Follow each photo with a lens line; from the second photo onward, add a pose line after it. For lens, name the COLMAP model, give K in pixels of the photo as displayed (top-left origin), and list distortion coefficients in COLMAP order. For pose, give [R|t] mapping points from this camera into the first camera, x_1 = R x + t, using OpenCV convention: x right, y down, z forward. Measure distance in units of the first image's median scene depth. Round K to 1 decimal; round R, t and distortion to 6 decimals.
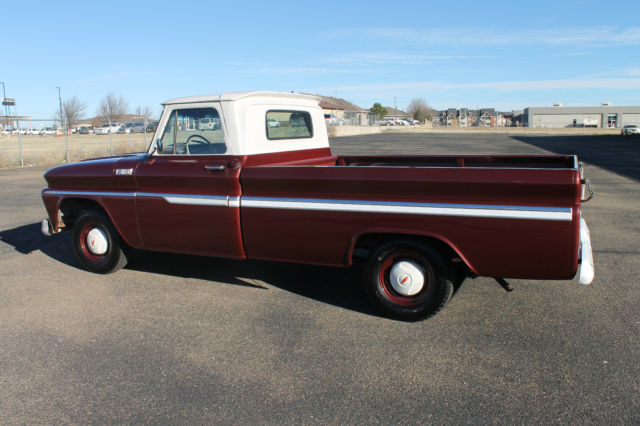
lens RADIAL K [[534.5, 0, 320.0], [0, 534.5, 213.0], [0, 0, 1]] dist [-0.172520, 0.200345]
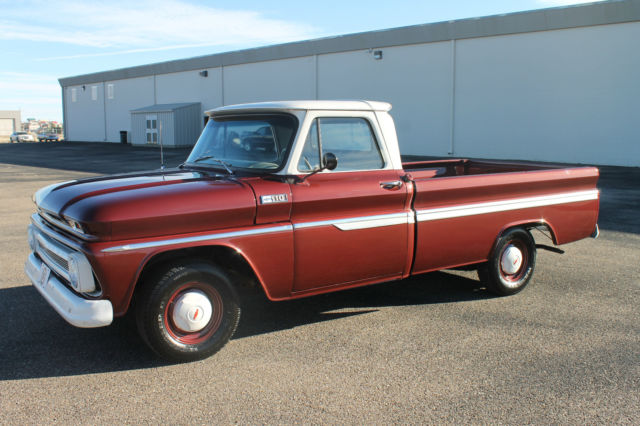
lens RADIAL K [[655.6, 0, 320.0], [0, 655.6, 213.0], [0, 0, 1]] dist [-0.117705, -0.003310]
pose [[0.501950, -0.090621, 0.860136, -0.266802], [0.125484, 0.991604, 0.031243, -0.018547], [-0.855745, 0.092251, 0.509107, 0.114848]]
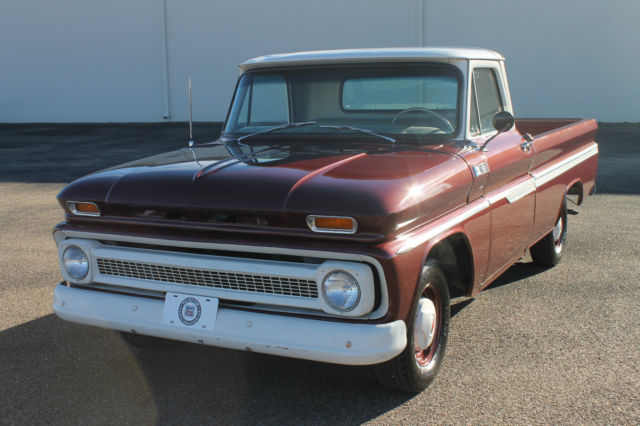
lens RADIAL K [[840.3, 0, 320.0], [0, 840.3, 213.0], [0, 0, 1]] dist [-0.025081, -0.030564]
pose [[0.021724, -0.134450, 0.990682, -0.312955], [0.175922, 0.975969, 0.128595, -0.043505], [-0.984164, 0.171489, 0.044855, 0.271389]]
